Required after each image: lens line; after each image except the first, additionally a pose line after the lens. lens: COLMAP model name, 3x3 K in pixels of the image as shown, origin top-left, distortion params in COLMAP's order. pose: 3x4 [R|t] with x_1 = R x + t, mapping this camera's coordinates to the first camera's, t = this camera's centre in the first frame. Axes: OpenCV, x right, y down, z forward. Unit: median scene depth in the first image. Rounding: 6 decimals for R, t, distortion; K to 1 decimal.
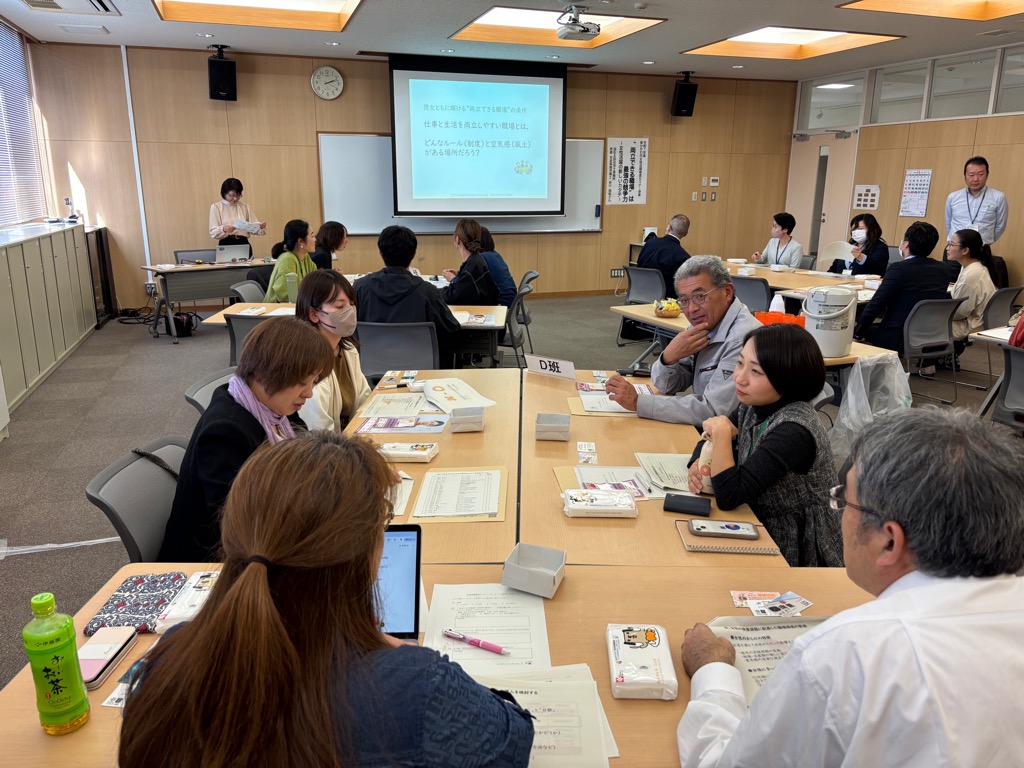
lens RADIAL K [[805.0, 0, 512.0], [0, 805.0, 384.0], [0, 0, 1]] dist [0.057204, 0.004033]
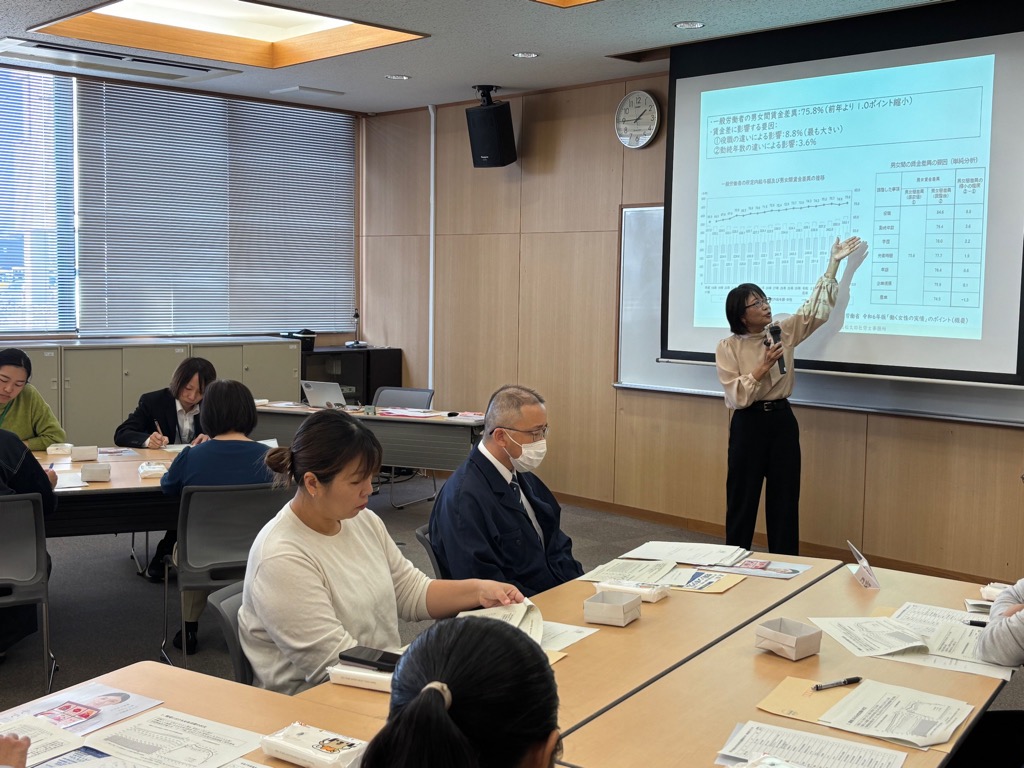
lens RADIAL K [[1280.3, 0, 512.0], [0, 1280.3, 384.0], [0, 0, 1]] dist [0.133577, -0.007009]
pose [[0.425018, 0.076222, -0.901970, 0.481329], [-0.238162, 0.970756, -0.030189, -0.131403], [0.873292, 0.227646, 0.430742, 0.521076]]
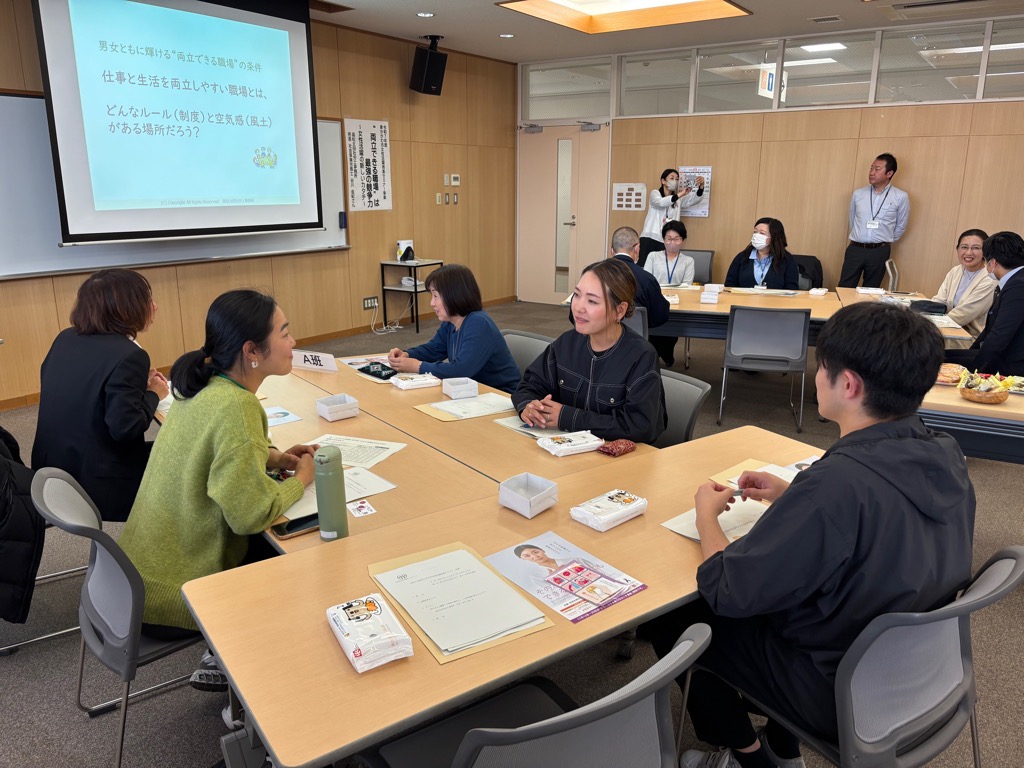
lens RADIAL K [[794.1, 0, 512.0], [0, 794.1, 384.0], [0, 0, 1]] dist [0.047801, -0.004288]
pose [[0.807216, -0.153843, 0.569855, -0.203583], [0.151857, 0.987067, 0.051367, -0.086345], [-0.570387, 0.045072, 0.820138, 0.347510]]
